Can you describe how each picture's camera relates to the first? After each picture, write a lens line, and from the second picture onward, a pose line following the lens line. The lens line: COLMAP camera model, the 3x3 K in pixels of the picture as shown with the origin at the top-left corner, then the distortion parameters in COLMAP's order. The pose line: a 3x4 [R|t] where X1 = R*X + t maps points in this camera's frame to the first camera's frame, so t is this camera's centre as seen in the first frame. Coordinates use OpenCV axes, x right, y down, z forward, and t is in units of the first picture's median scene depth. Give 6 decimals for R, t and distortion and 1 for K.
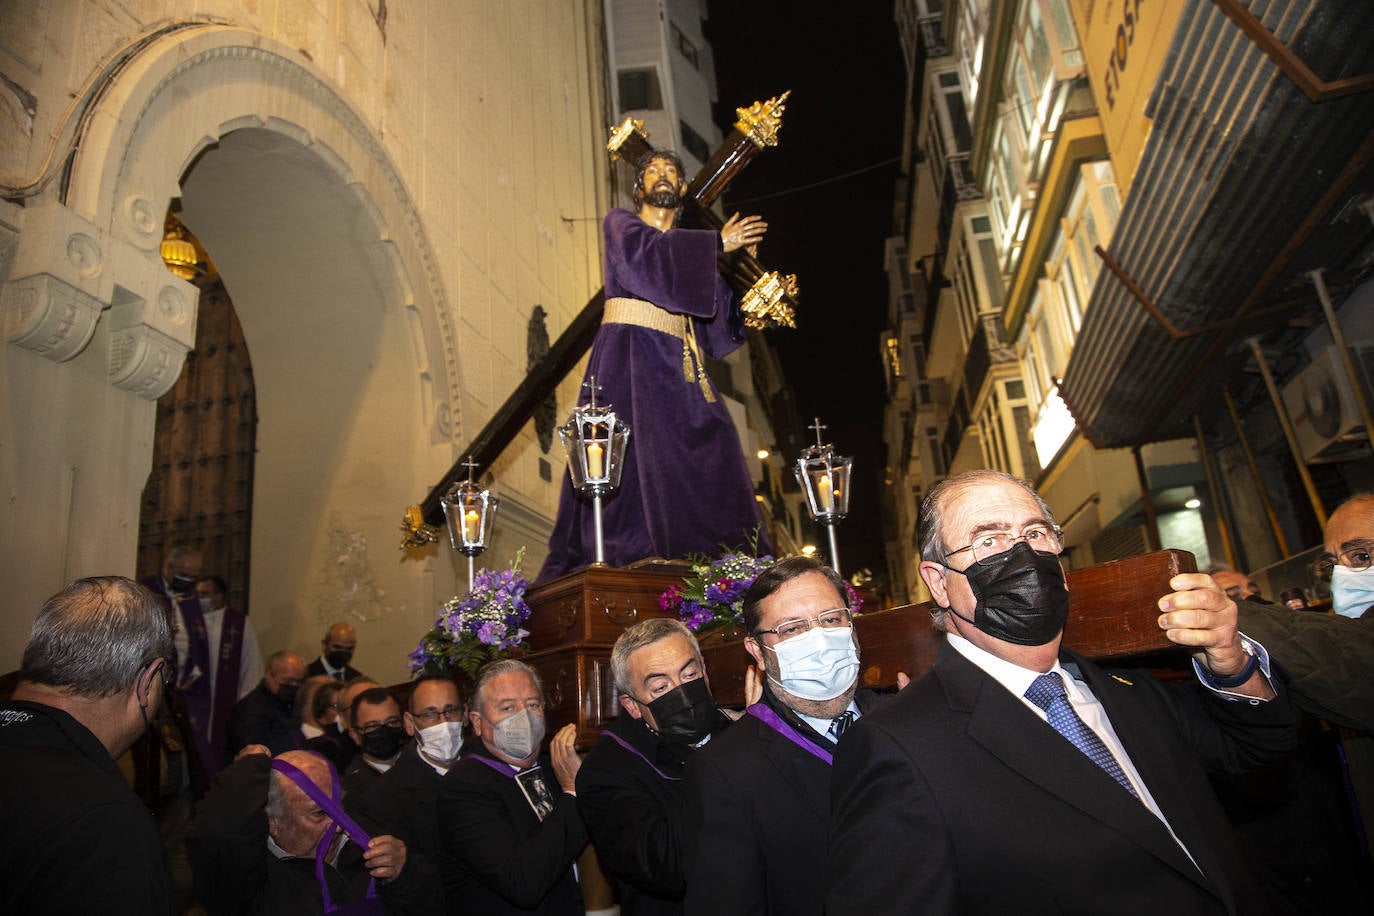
lens RADIAL K [[942.6, 0, 687.0], [0, 942.6, 458.0], [0, 0, 1]] dist [-0.128352, 0.074124]
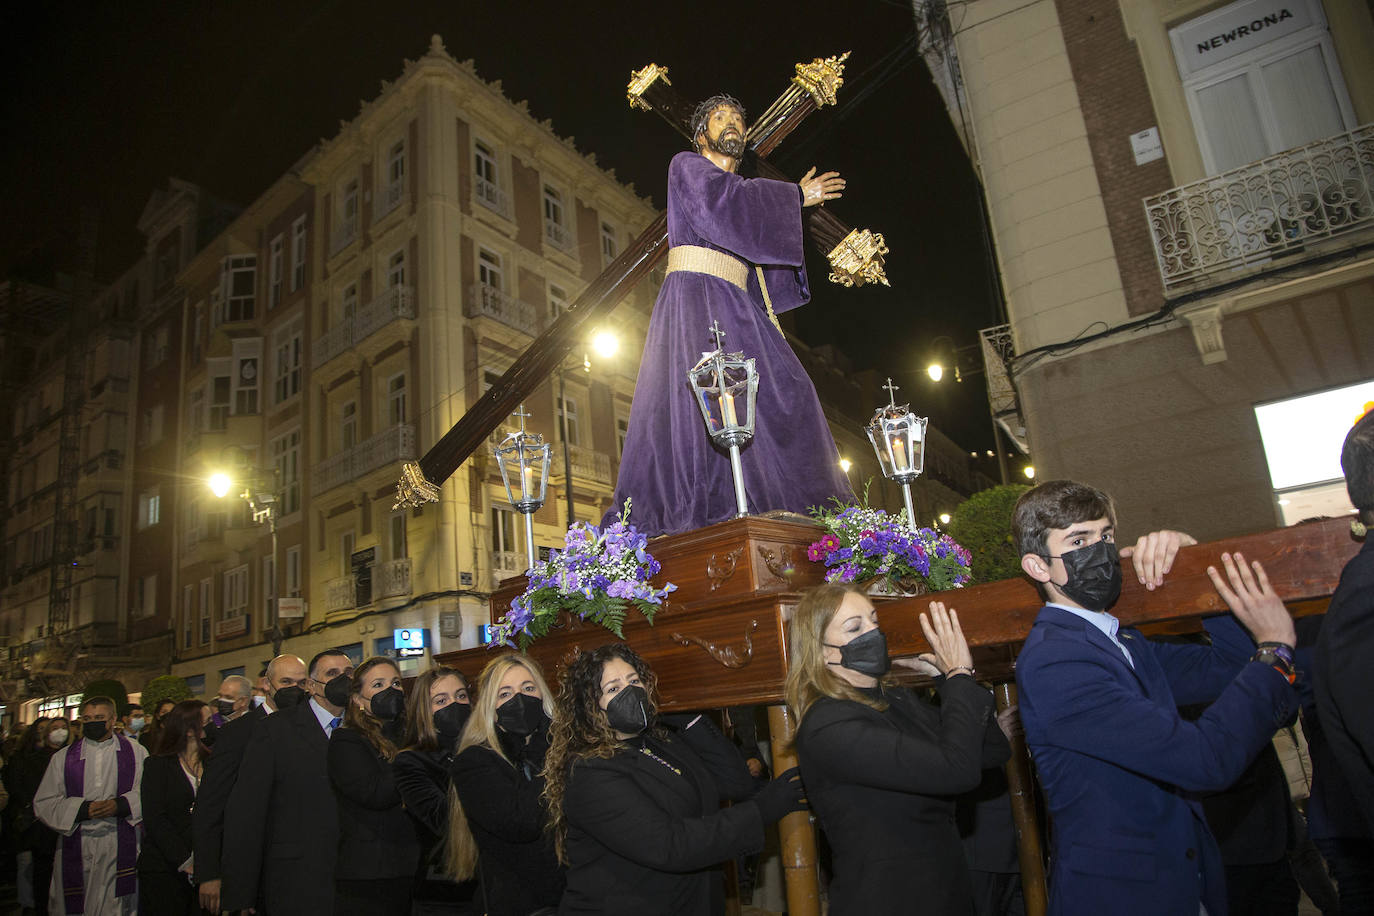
lens RADIAL K [[942.6, 0, 687.0], [0, 942.6, 458.0], [0, 0, 1]] dist [-0.128352, 0.074124]
pose [[0.984306, 0.029872, 0.173923, -0.244386], [-0.034702, 0.999090, 0.024797, 0.025100], [-0.173024, -0.030443, 0.984447, 0.046859]]
